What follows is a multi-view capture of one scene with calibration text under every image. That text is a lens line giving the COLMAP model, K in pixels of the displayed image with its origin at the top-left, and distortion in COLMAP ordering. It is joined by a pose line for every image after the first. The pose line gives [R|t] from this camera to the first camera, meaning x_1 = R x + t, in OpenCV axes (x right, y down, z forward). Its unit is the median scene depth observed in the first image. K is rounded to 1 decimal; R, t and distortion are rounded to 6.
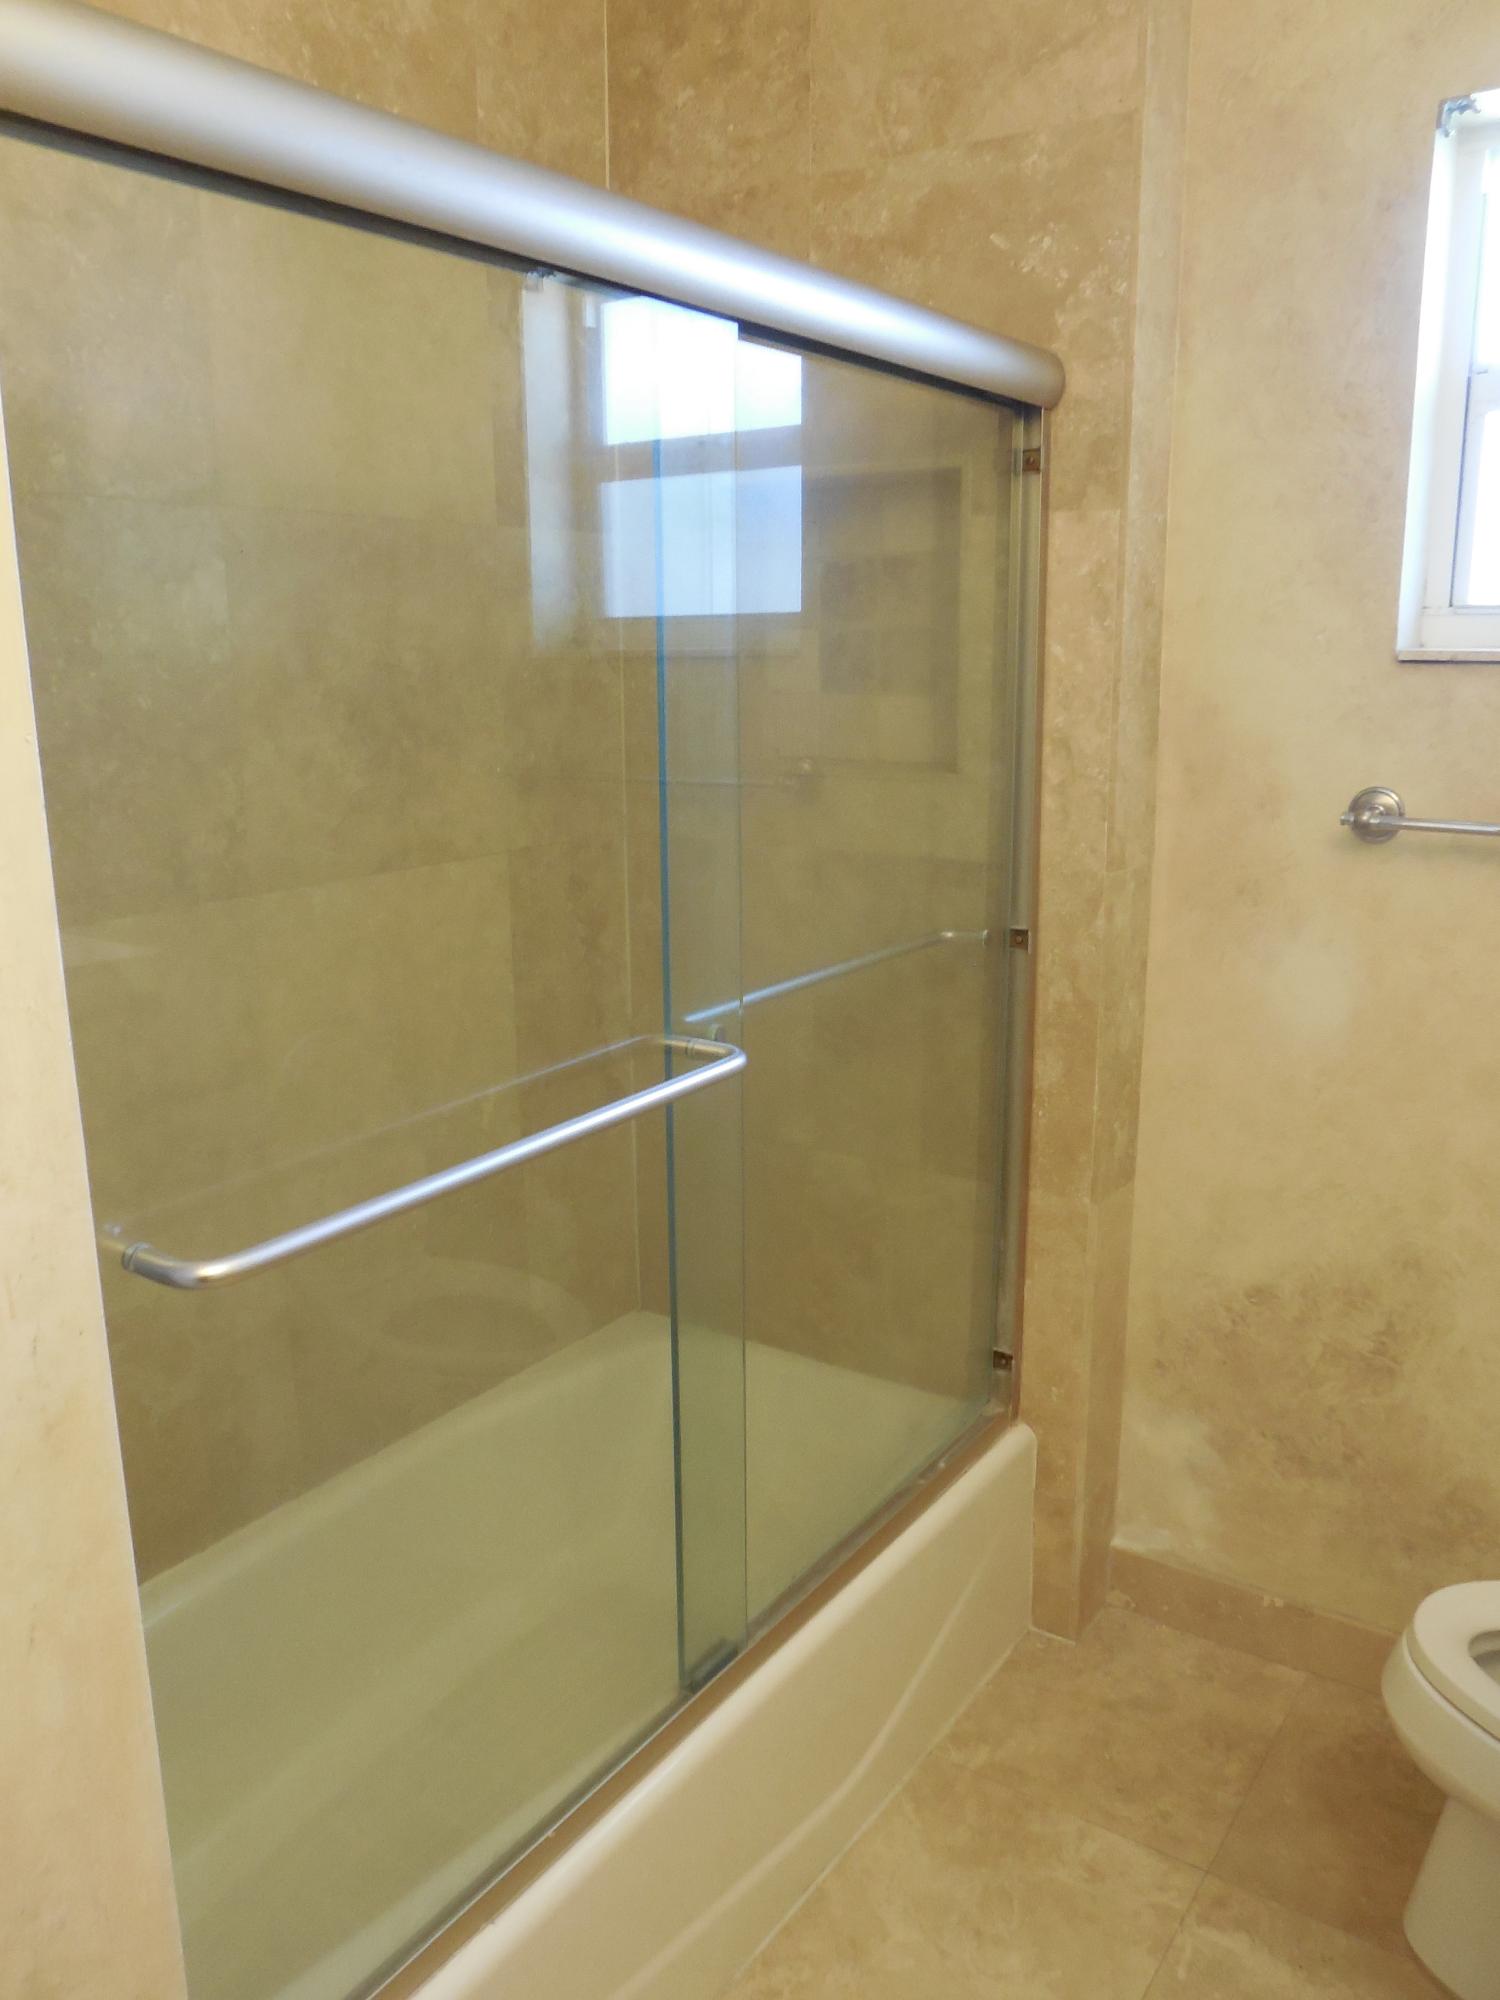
lens RADIAL K [[1540.9, 0, 750.0], [0, 1540.9, 1000.0], [0, 0, 1]] dist [-0.072721, 0.052478]
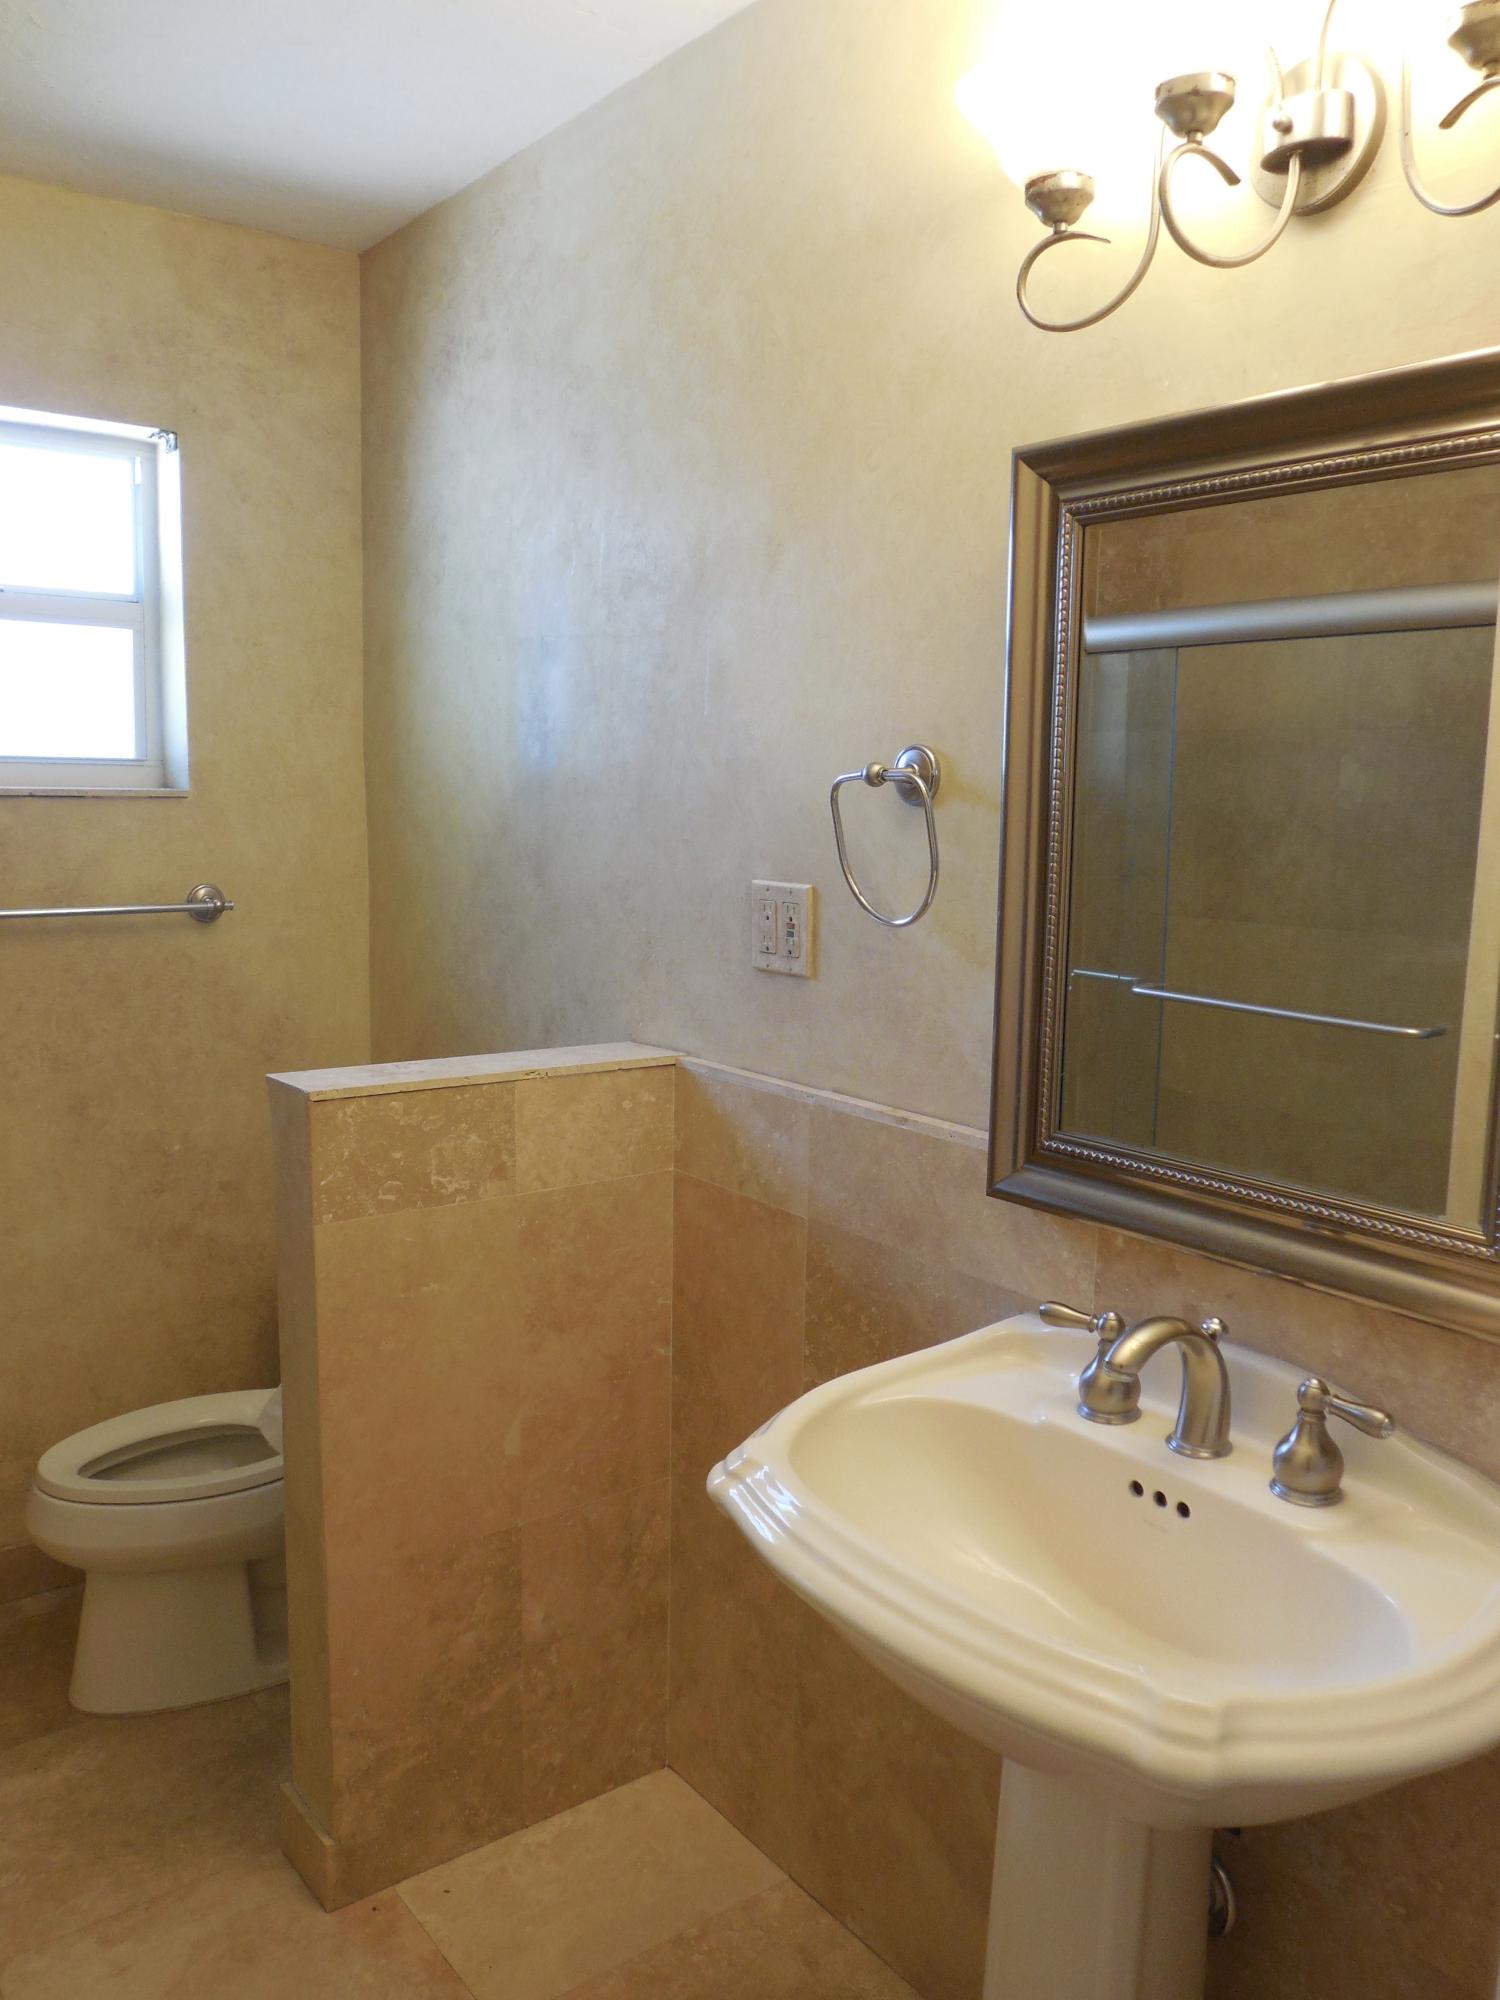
lens RADIAL K [[1548.0, 0, 777.2], [0, 1548.0, 1004.3], [0, 0, 1]] dist [-0.086064, 0.069912]
pose [[0.296918, -0.119981, 0.947335, -0.528705], [0.197513, 0.978338, 0.062002, 0.026834], [-0.934253, 0.168702, 0.314184, -0.119764]]
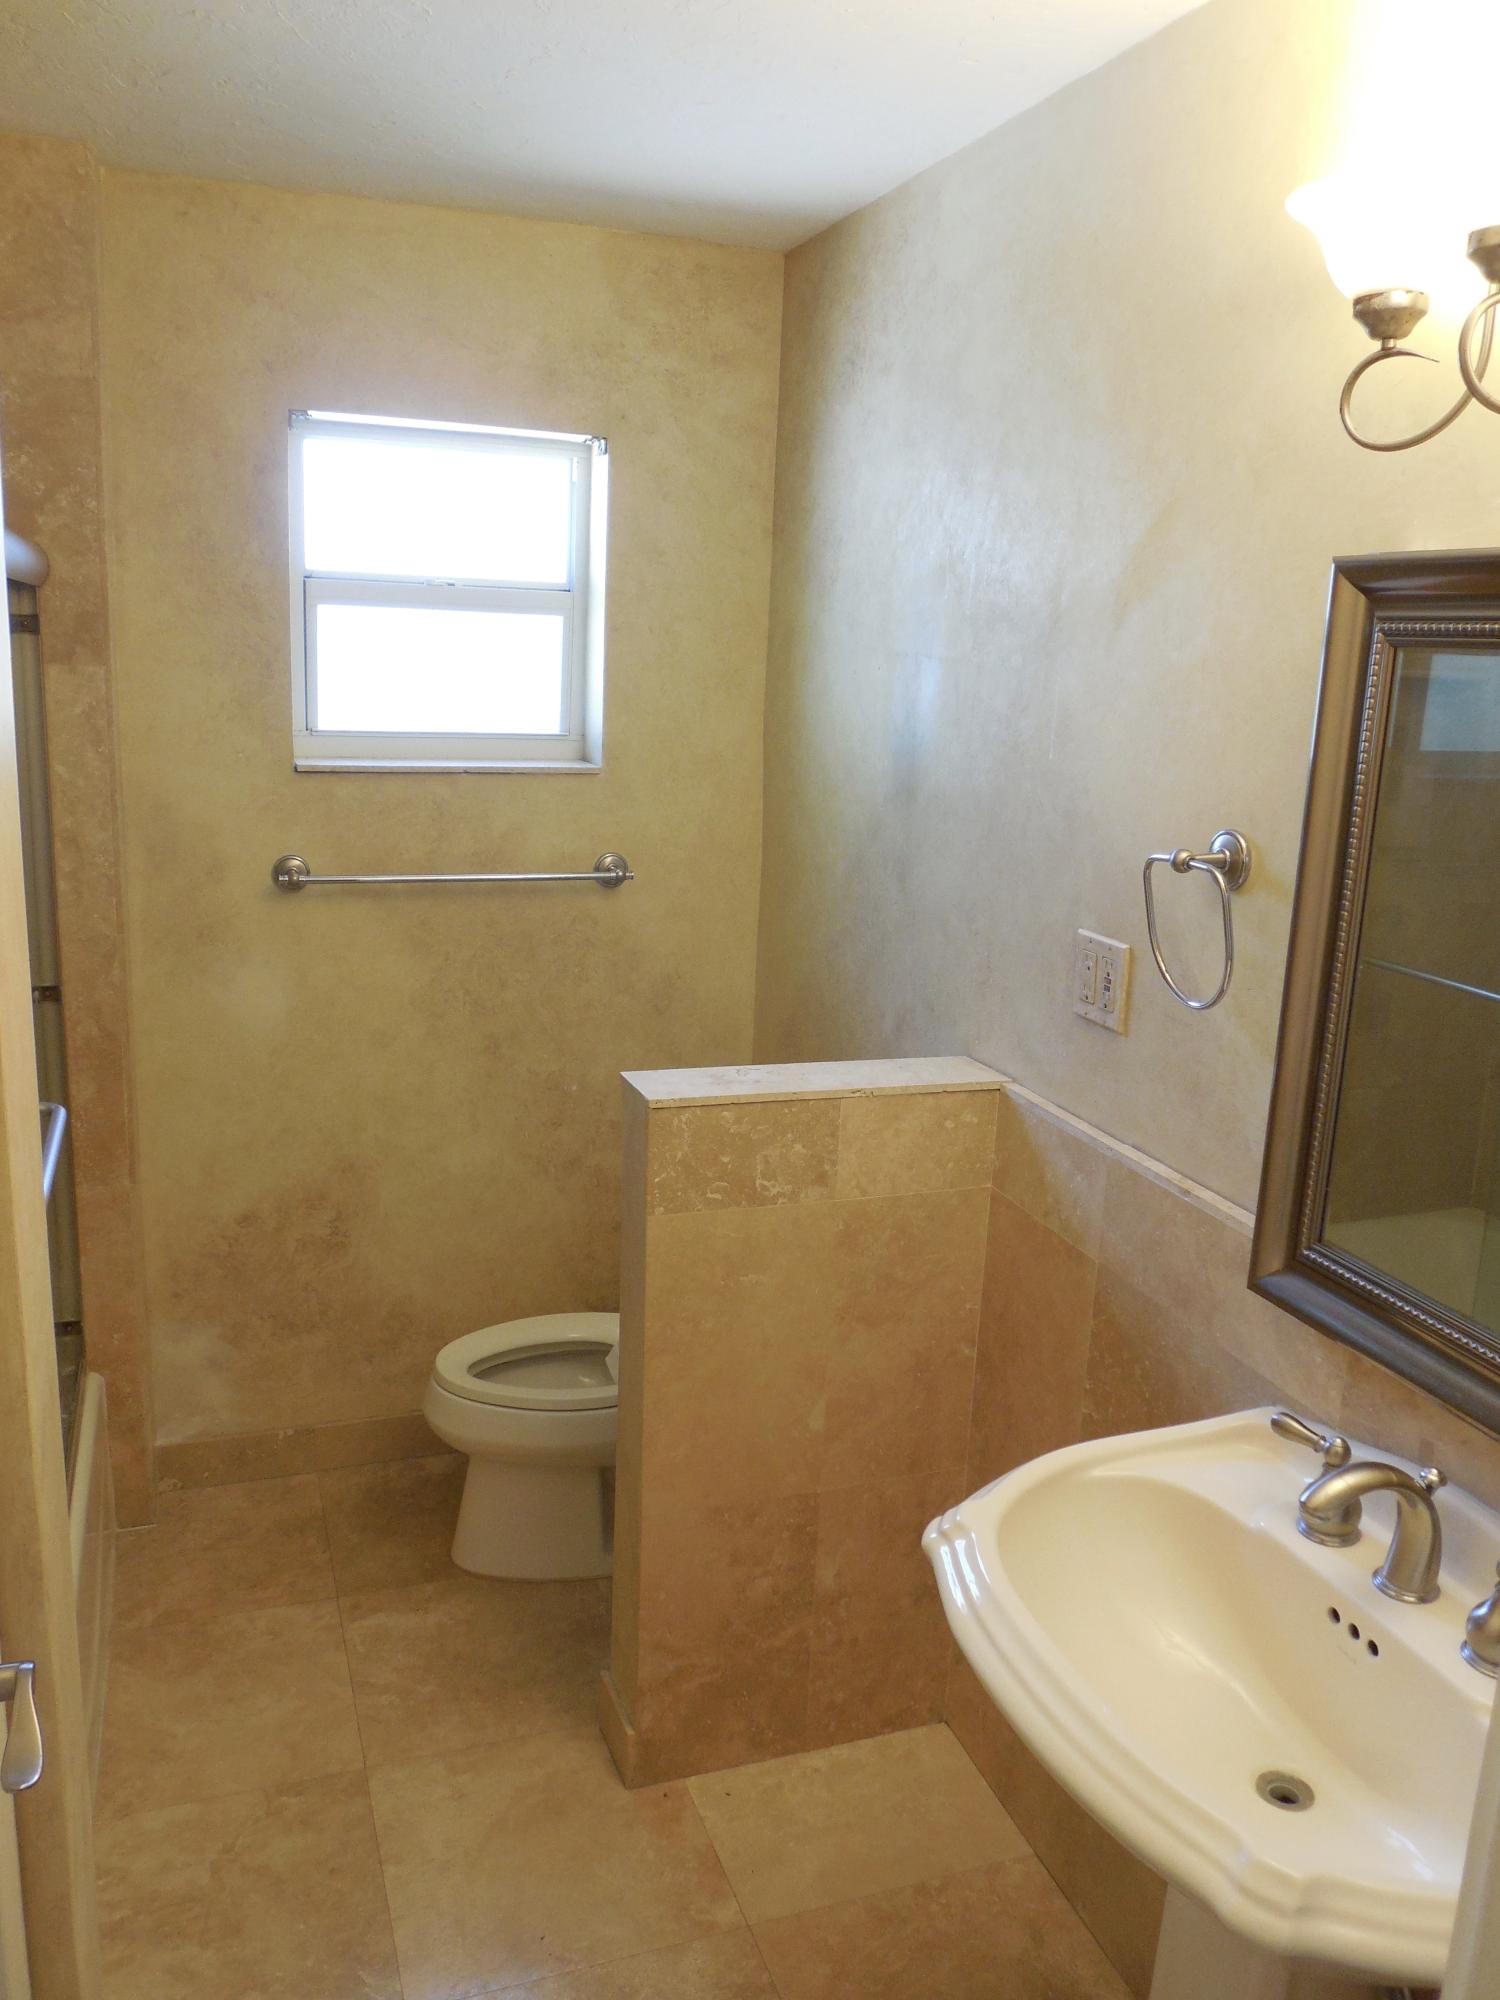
lens RADIAL K [[1548.0, 0, 777.2], [0, 1548.0, 1004.3], [0, 0, 1]] dist [-0.086064, 0.069912]
pose [[0.568332, -0.152946, 0.808459, -0.525824], [0.139202, 0.986281, 0.088730, -0.061273], [-0.810939, 0.062111, 0.581825, -0.233511]]
